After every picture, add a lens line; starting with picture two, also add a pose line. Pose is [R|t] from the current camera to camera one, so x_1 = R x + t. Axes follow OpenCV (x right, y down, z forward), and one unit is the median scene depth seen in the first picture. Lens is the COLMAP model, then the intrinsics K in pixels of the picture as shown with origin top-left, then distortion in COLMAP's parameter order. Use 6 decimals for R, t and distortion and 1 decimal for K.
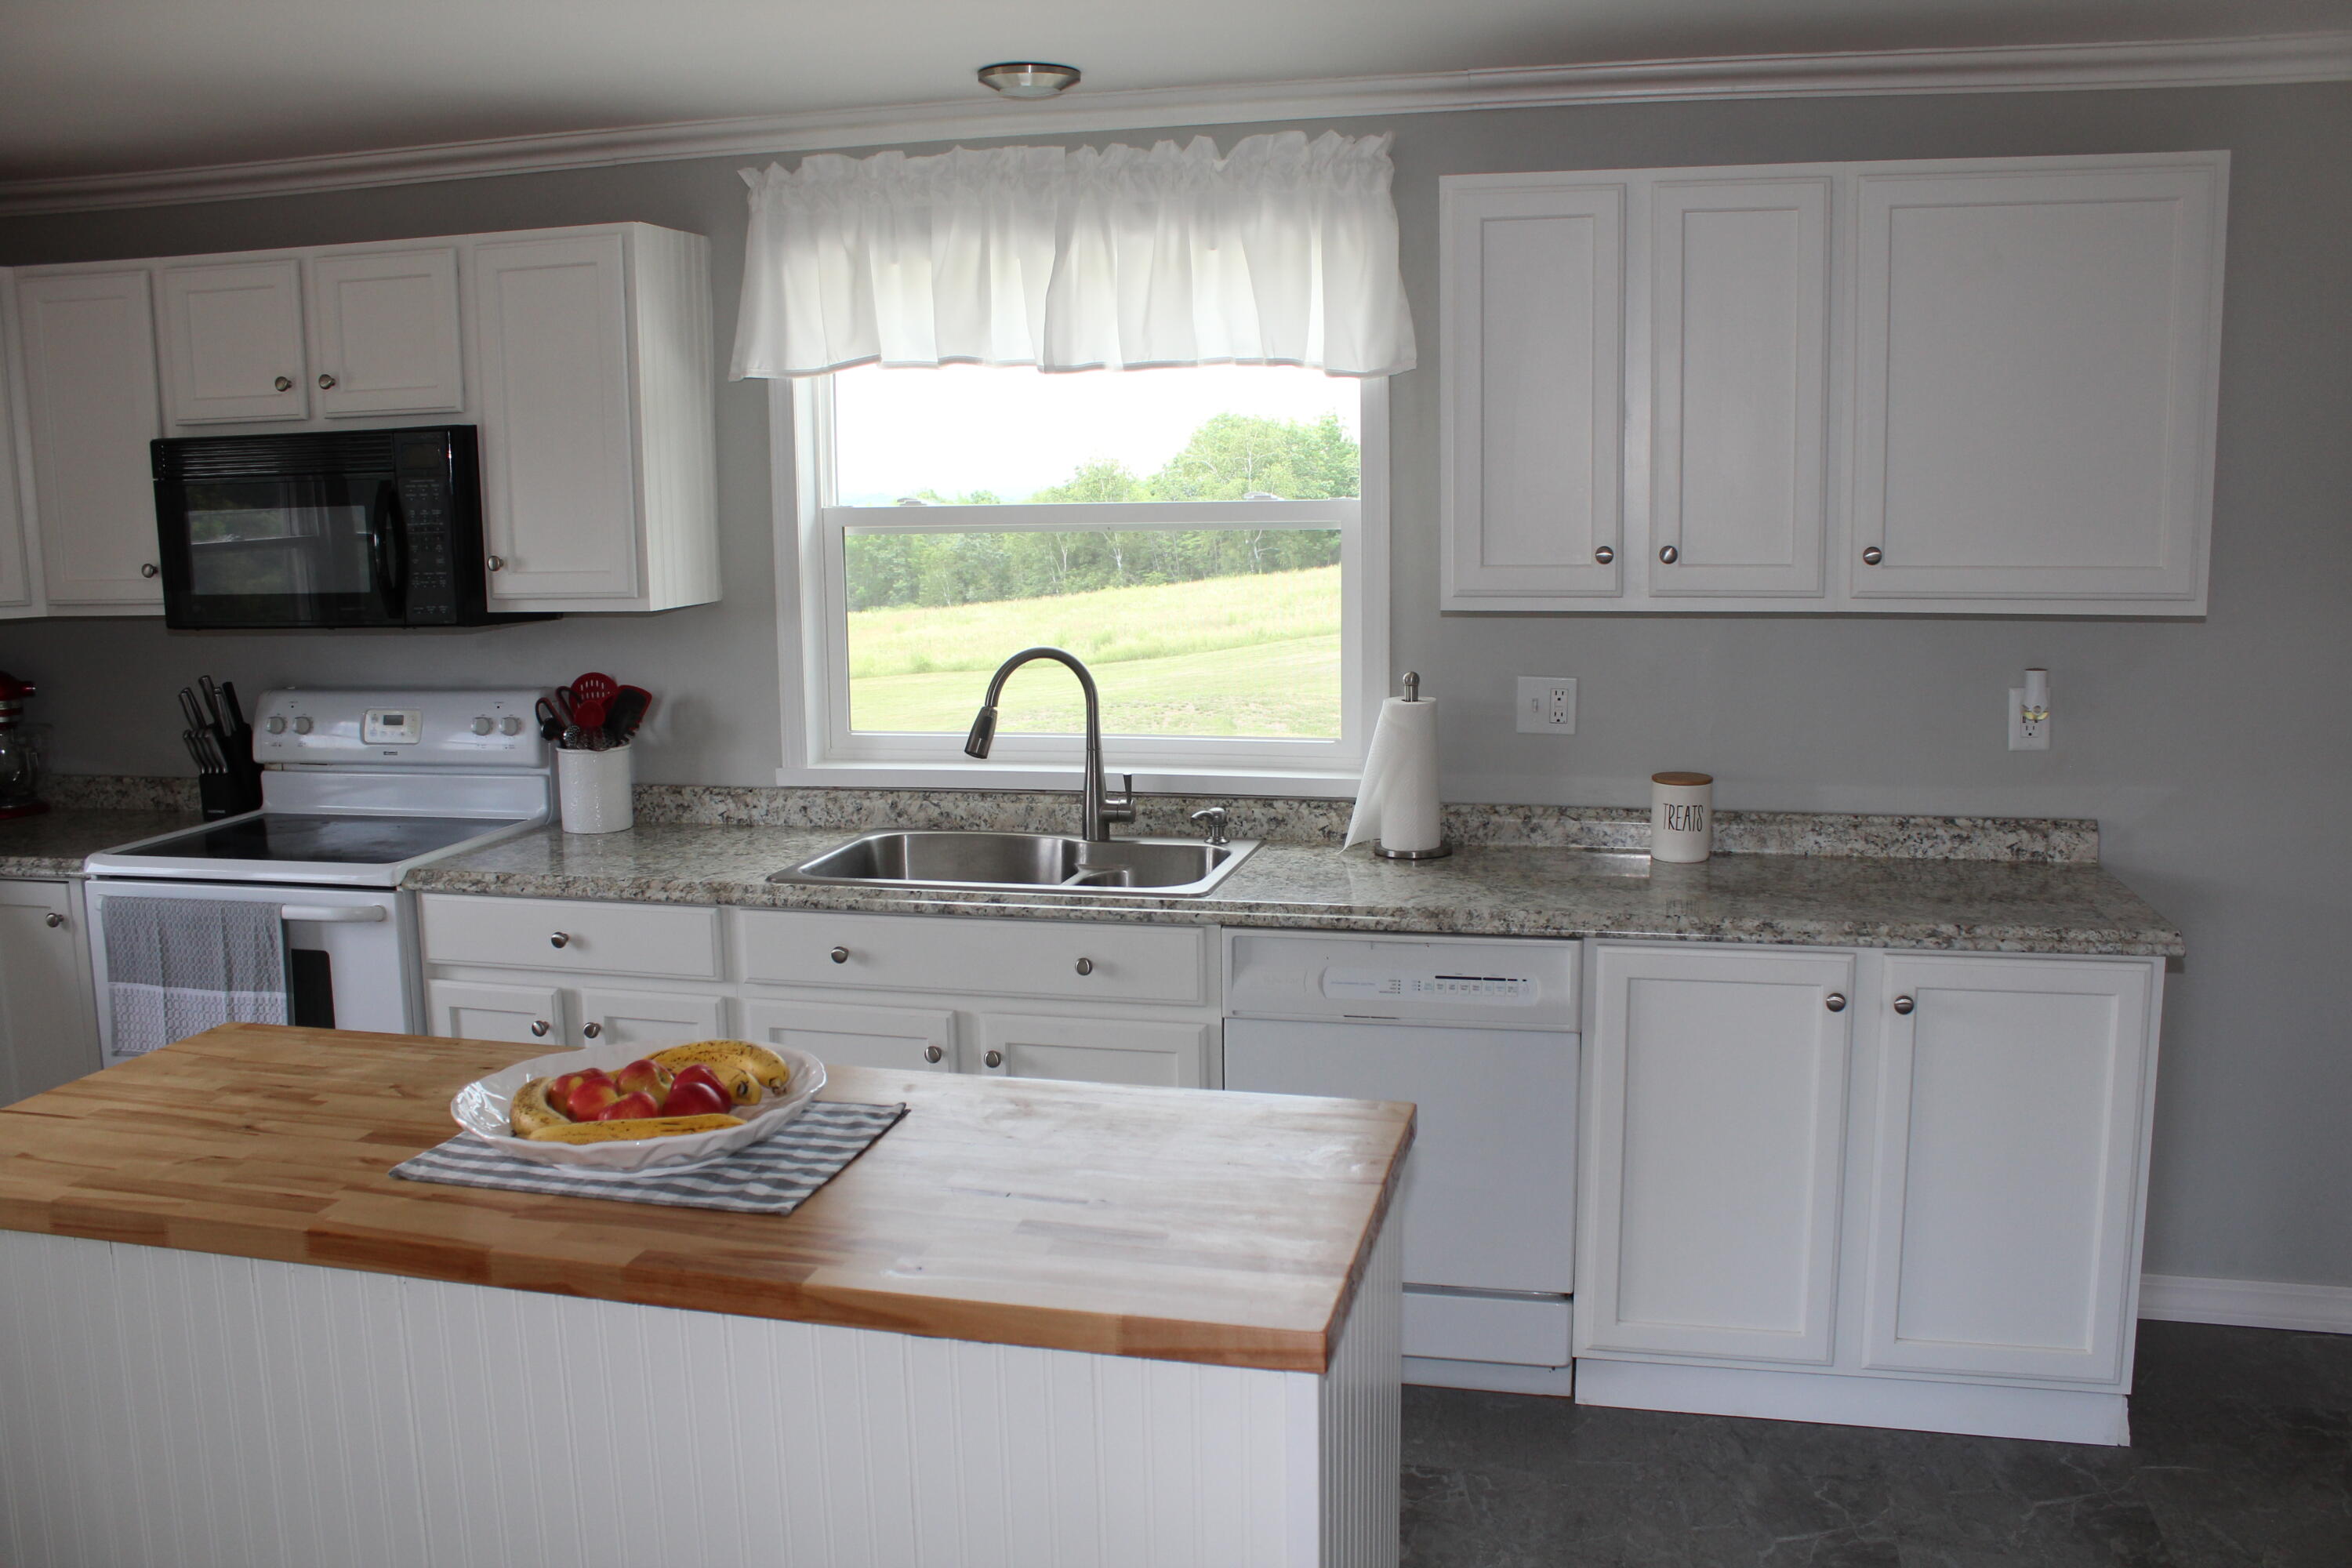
lens RADIAL K [[1970.0, 0, 1199.5], [0, 1970.0, 796.4], [0, 0, 1]] dist [-0.153291, 0.134404]
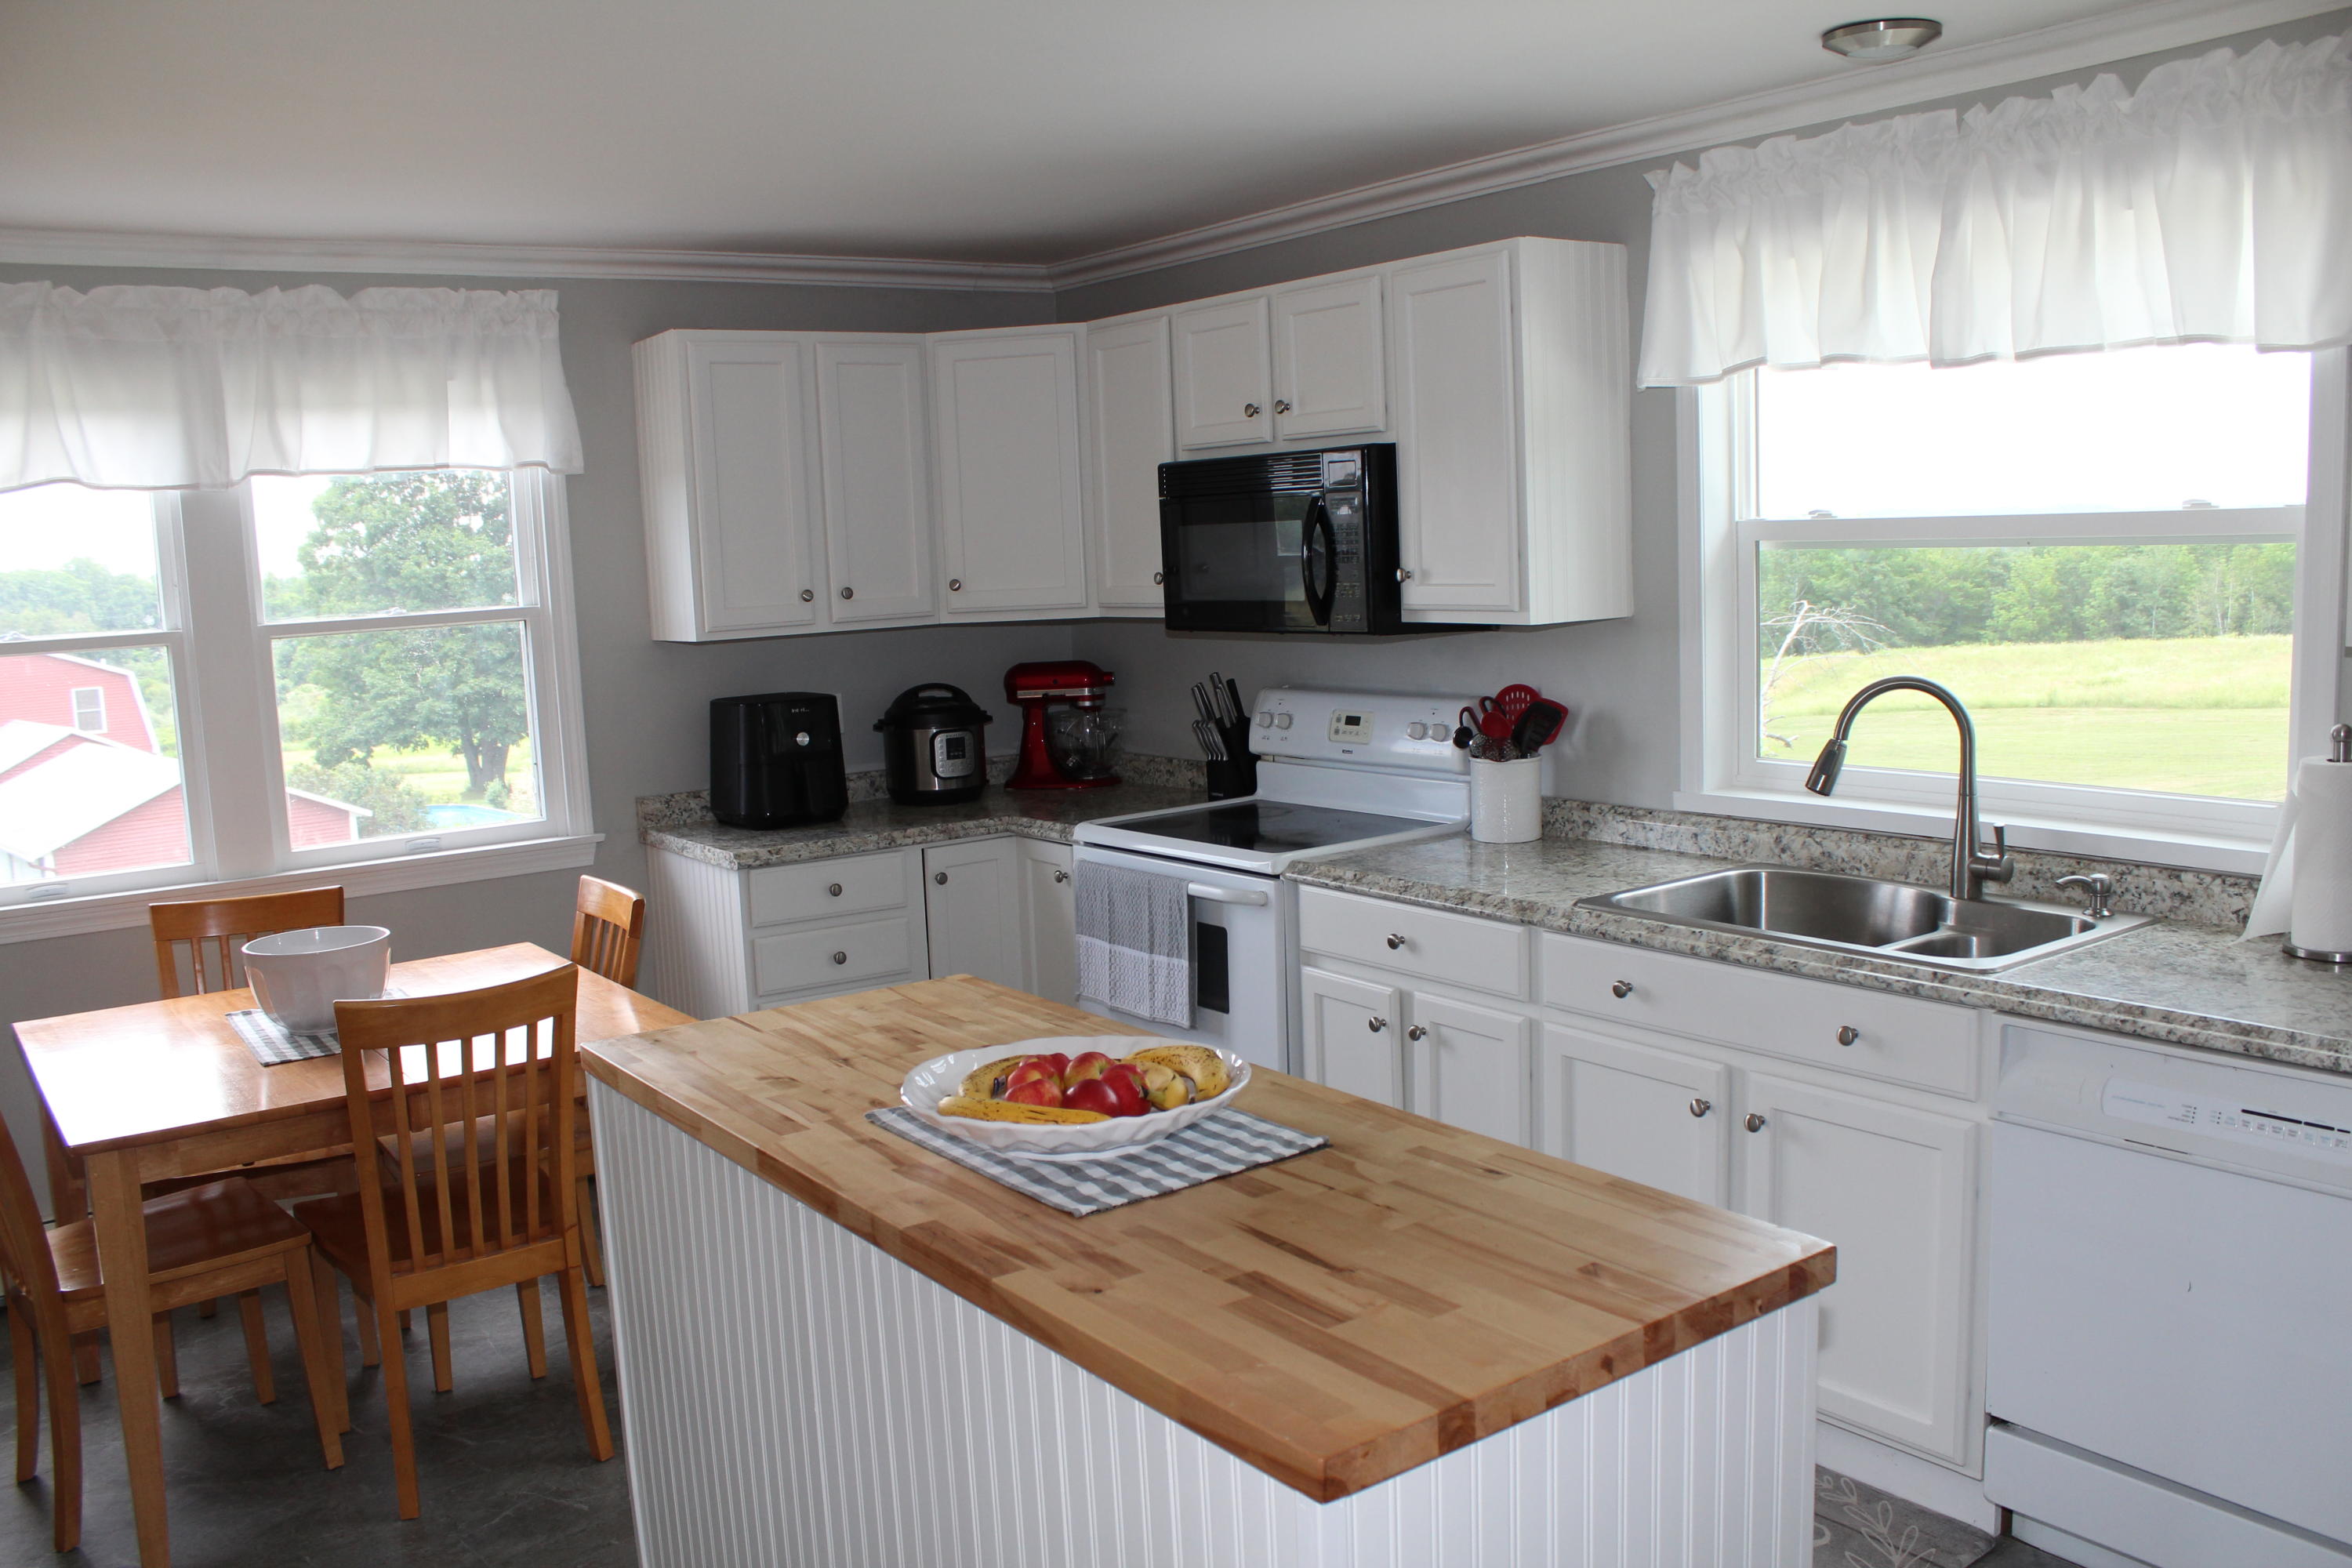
lens RADIAL K [[1970.0, 0, 1163.2], [0, 1970.0, 800.3], [0, 0, 1]] dist [-0.153291, 0.134404]
pose [[0.760471, 0.071315, -0.645444, 0.234318], [-0.073294, 0.997026, 0.023805, -0.015917], [0.645222, 0.029204, 0.763437, 0.115923]]
